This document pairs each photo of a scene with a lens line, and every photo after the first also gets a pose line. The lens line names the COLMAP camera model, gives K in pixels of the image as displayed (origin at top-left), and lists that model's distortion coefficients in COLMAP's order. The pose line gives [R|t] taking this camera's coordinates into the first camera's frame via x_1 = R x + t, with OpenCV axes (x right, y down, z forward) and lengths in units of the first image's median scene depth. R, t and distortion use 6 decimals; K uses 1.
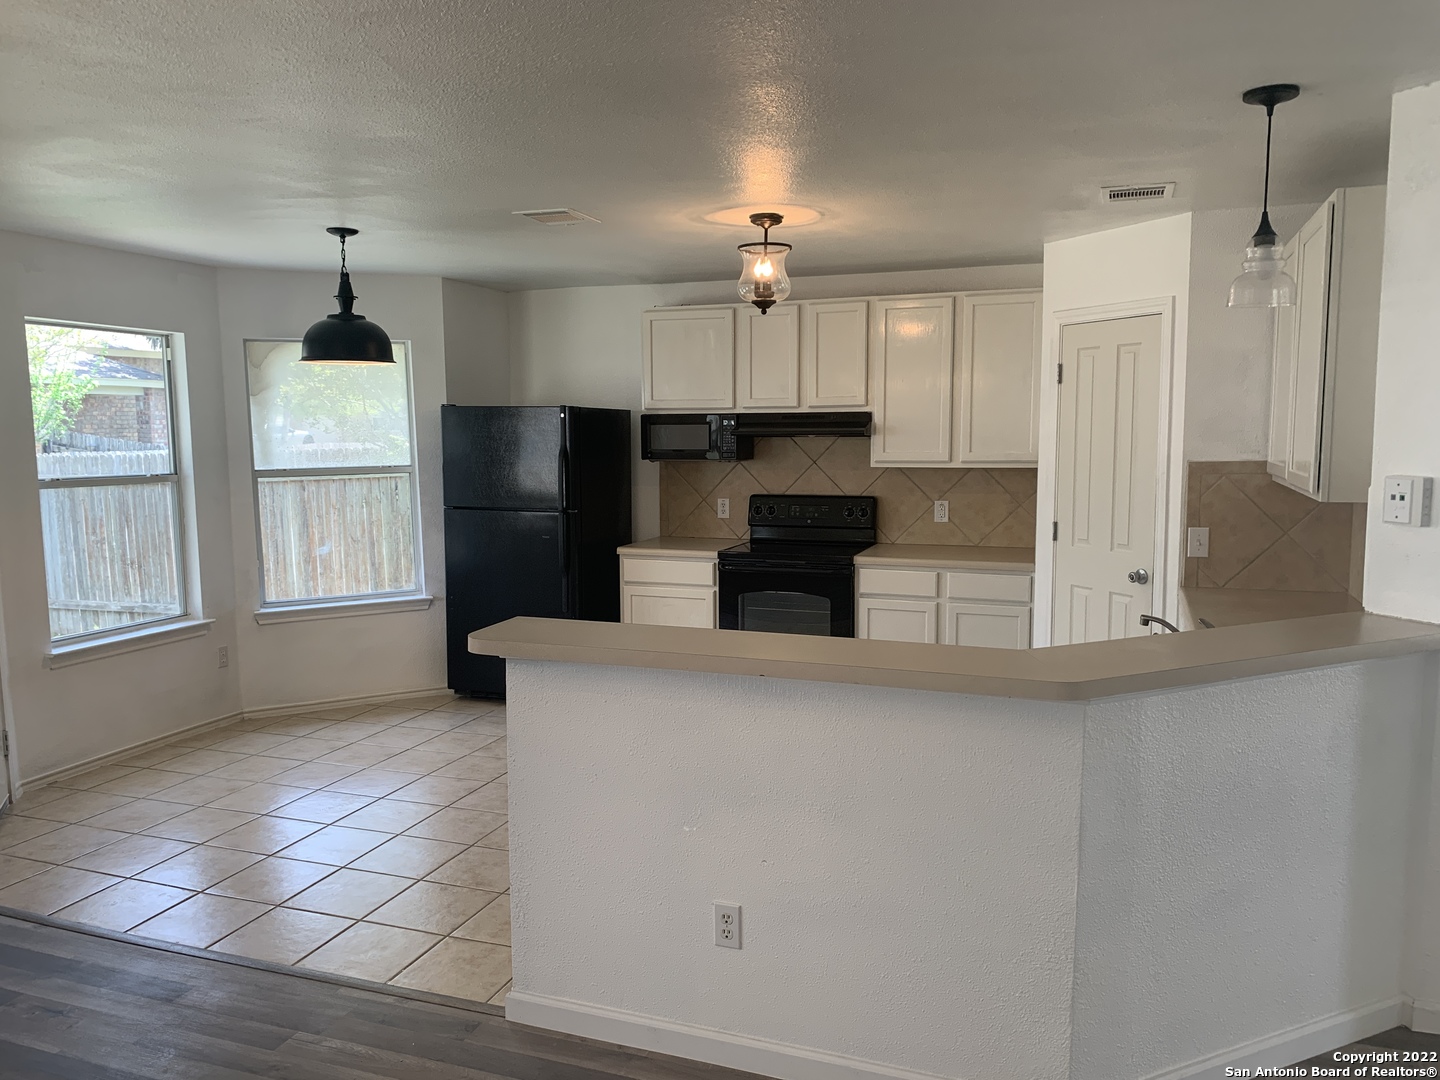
lens RADIAL K [[1091.8, 0, 720.6], [0, 1091.8, 542.1], [0, 0, 1]] dist [0.006231, -0.003962]
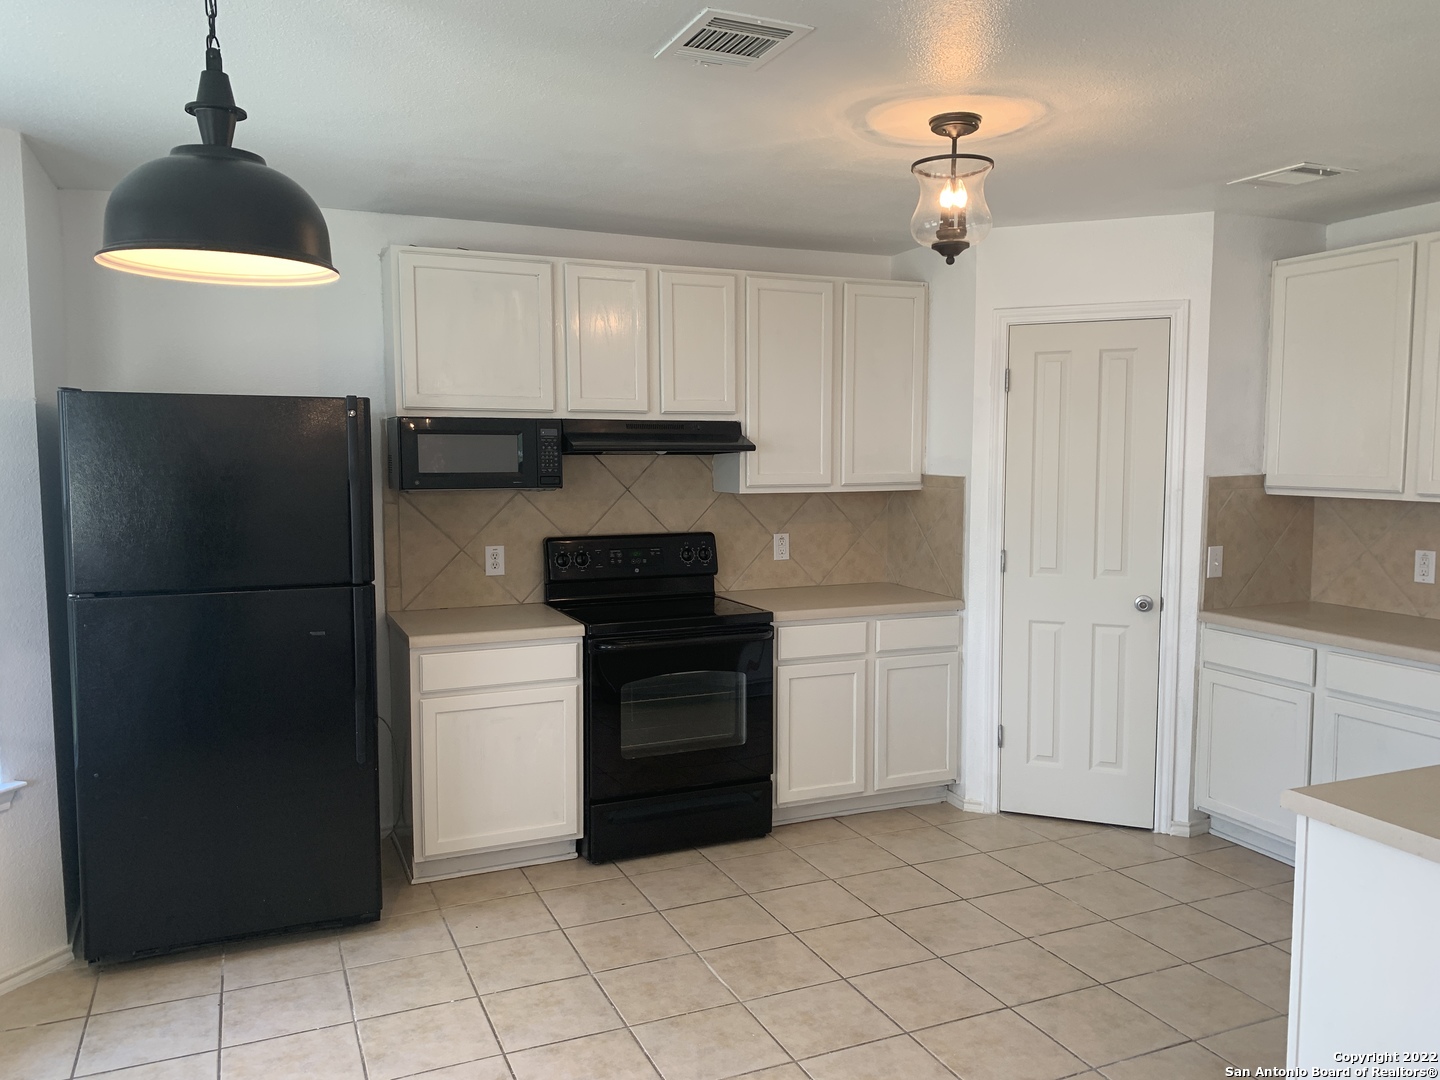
lens RADIAL K [[1091.8, 0, 721.1], [0, 1091.8, 541.5], [0, 0, 1]] dist [0.006231, -0.003962]
pose [[0.718047, -0.051294, 0.694102, -0.396824], [0.071696, 0.997426, -0.000460, -0.035549], [-0.692292, 0.050095, 0.719876, 0.458016]]
